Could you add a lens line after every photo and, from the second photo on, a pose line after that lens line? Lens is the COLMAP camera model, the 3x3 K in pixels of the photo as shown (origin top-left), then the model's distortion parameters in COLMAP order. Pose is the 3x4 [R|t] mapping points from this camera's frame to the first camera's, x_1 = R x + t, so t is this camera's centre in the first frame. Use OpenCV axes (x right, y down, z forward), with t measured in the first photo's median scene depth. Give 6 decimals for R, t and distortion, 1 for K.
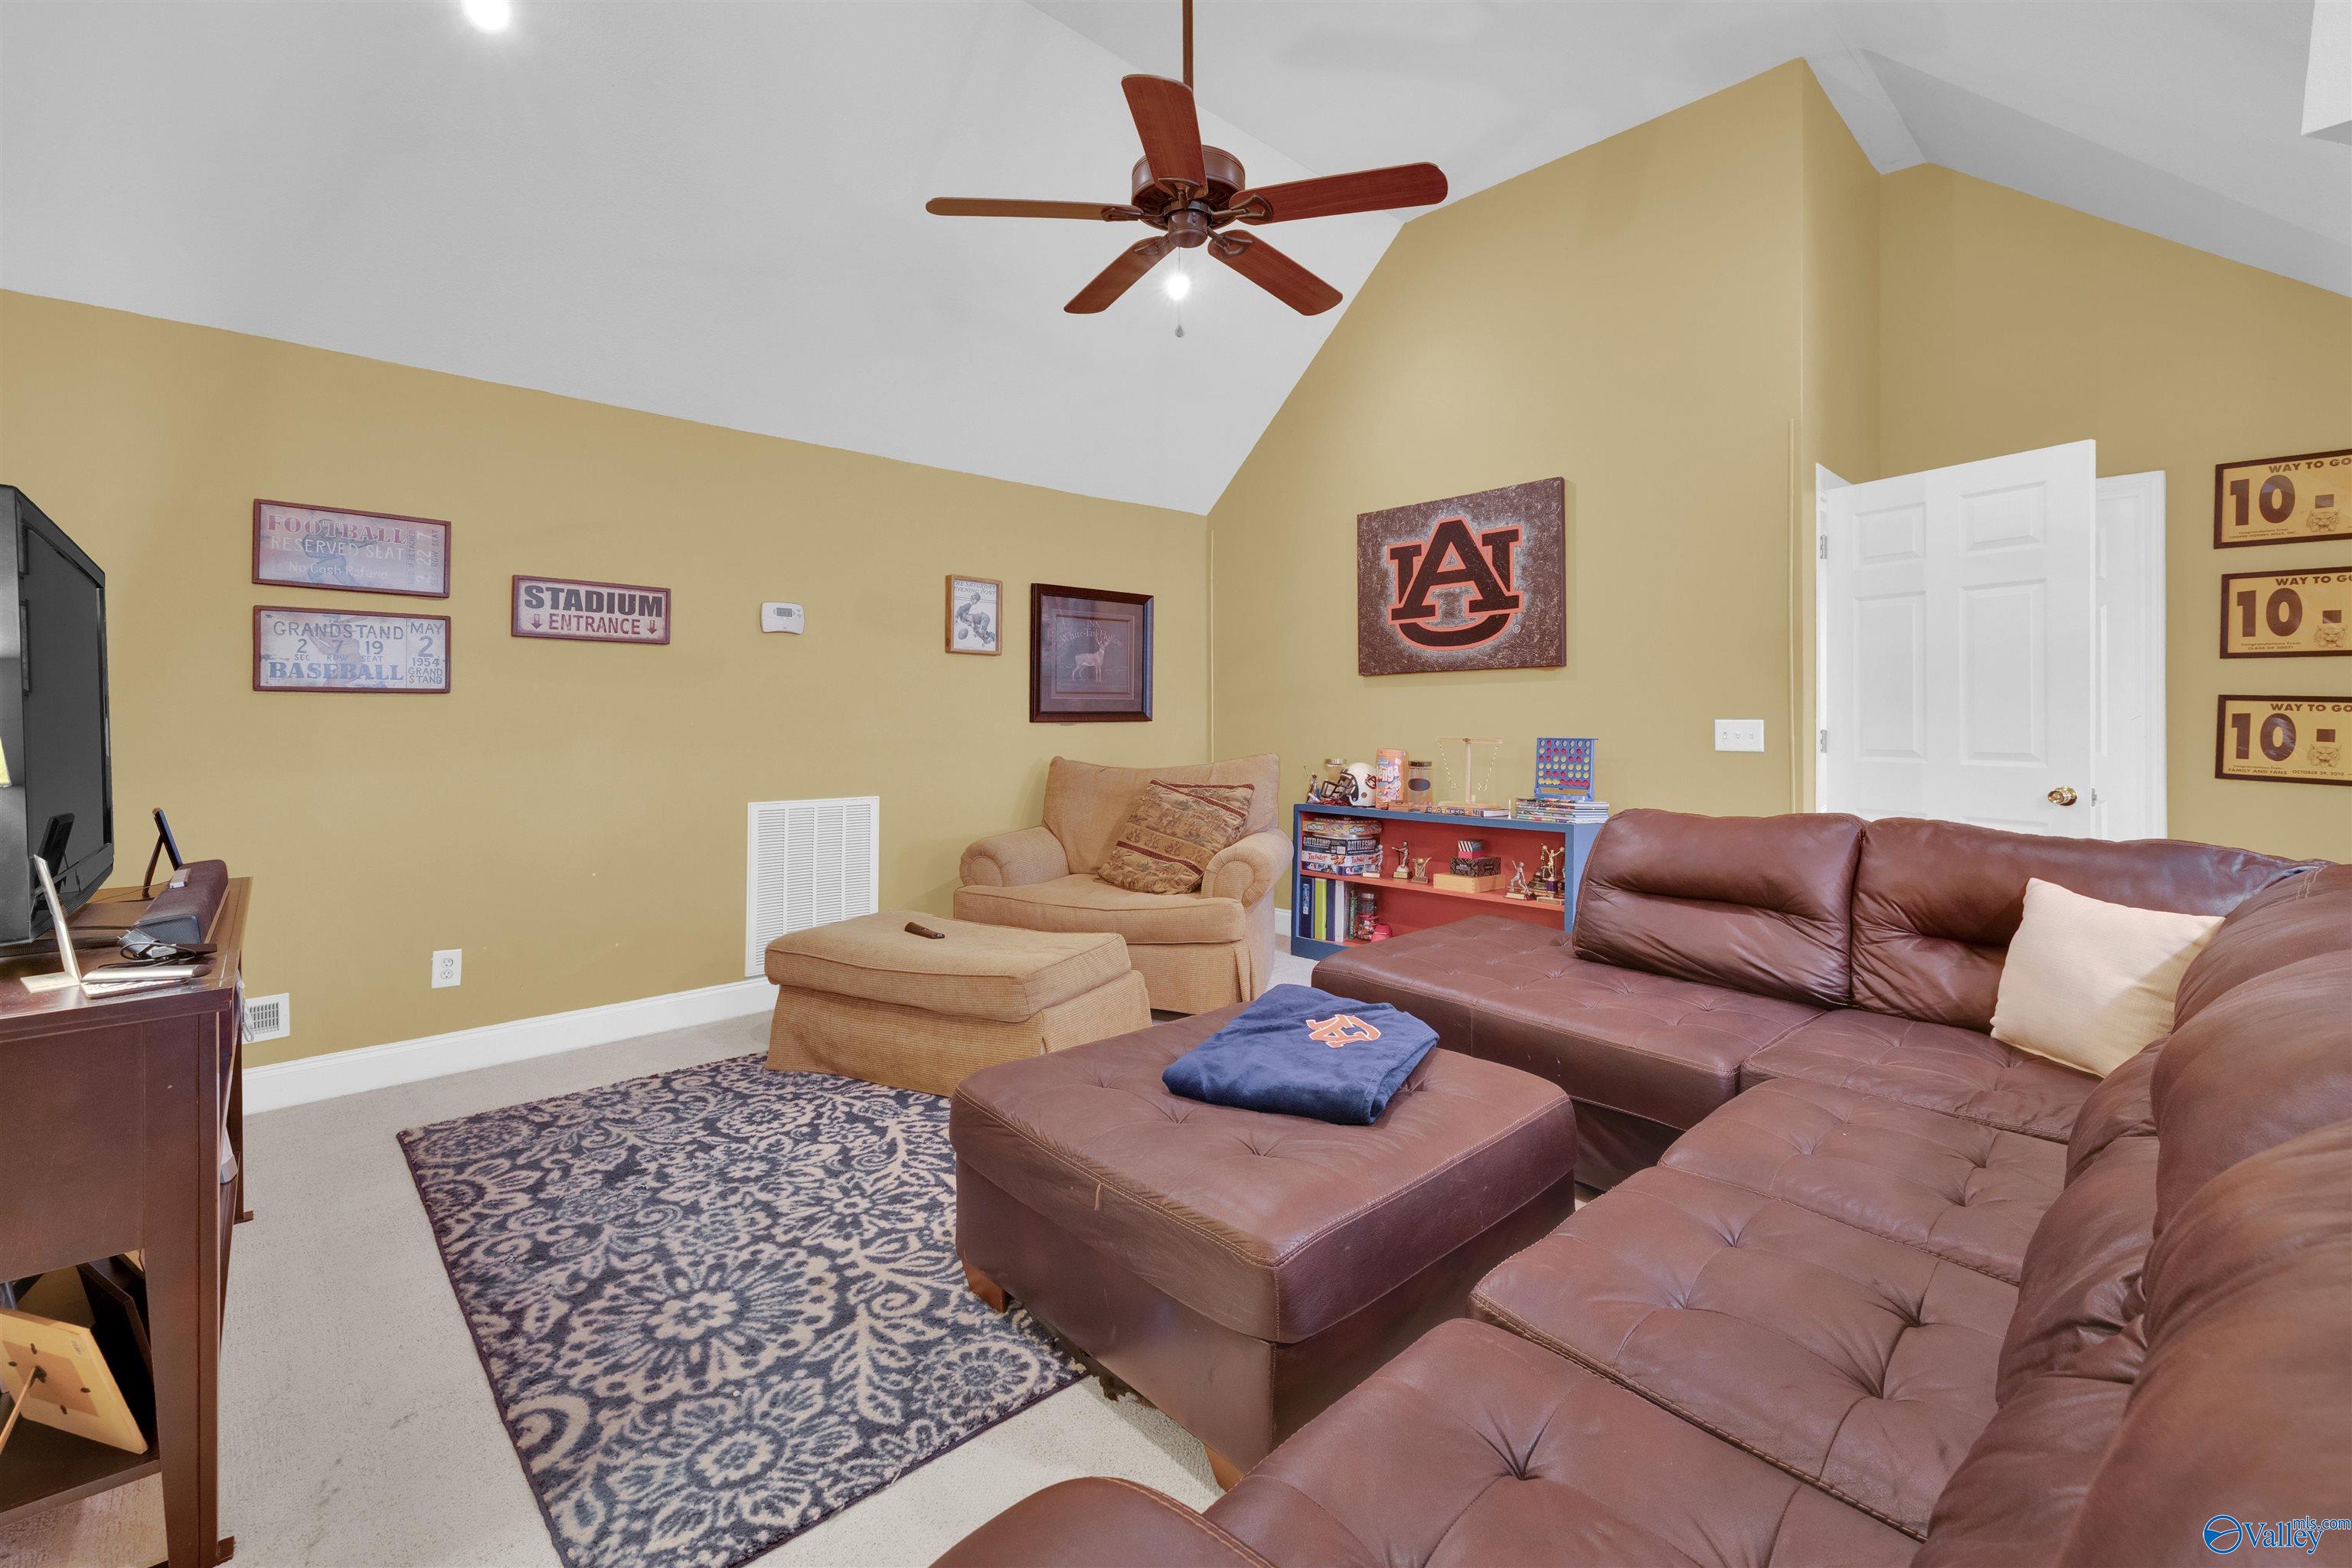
lens RADIAL K [[1000.5, 0, 1161.5], [0, 1000.5, 719.4], [0, 0, 1]] dist [-0.000161, -0.000152]
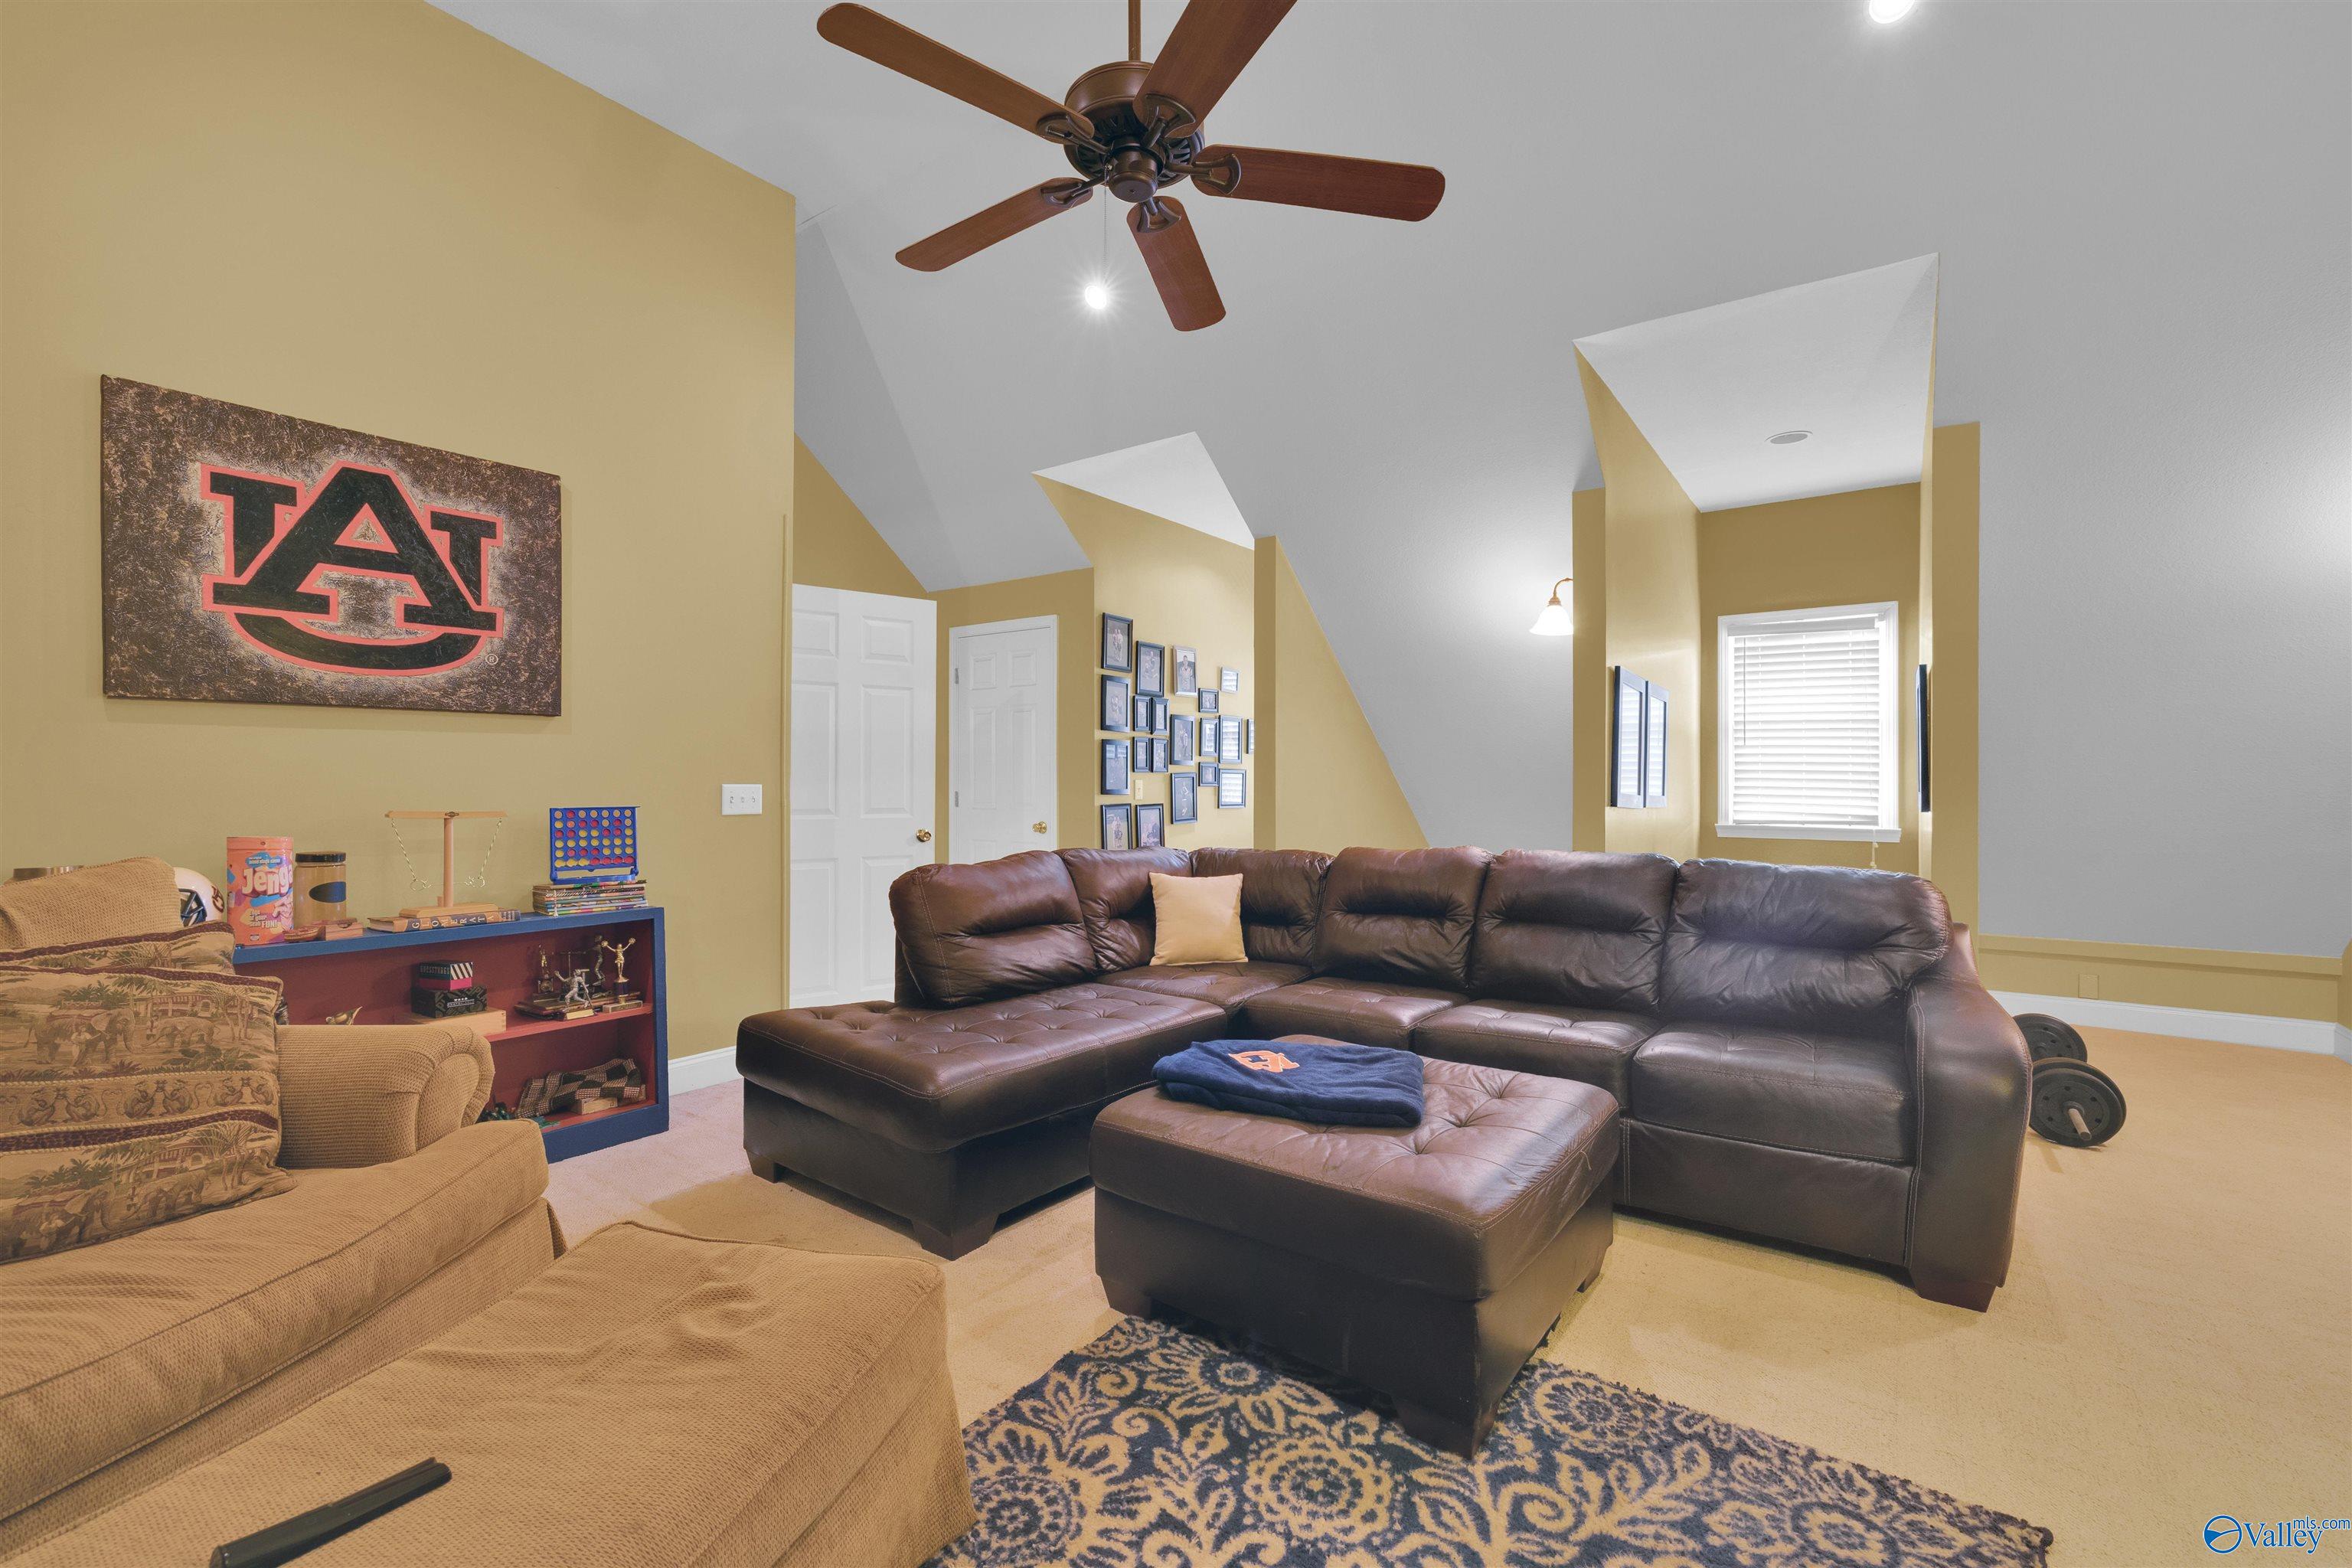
lens RADIAL K [[1000.5, 0, 1173.1], [0, 1000.5, 788.2], [0, 0, 1]] dist [-0.000161, -0.000152]
pose [[-0.181293, -0.002731, 0.983425, -0.993914], [0.000437, 0.999996, 0.002857, 0.002627], [-0.983429, 0.000948, -0.181292, 1.430250]]
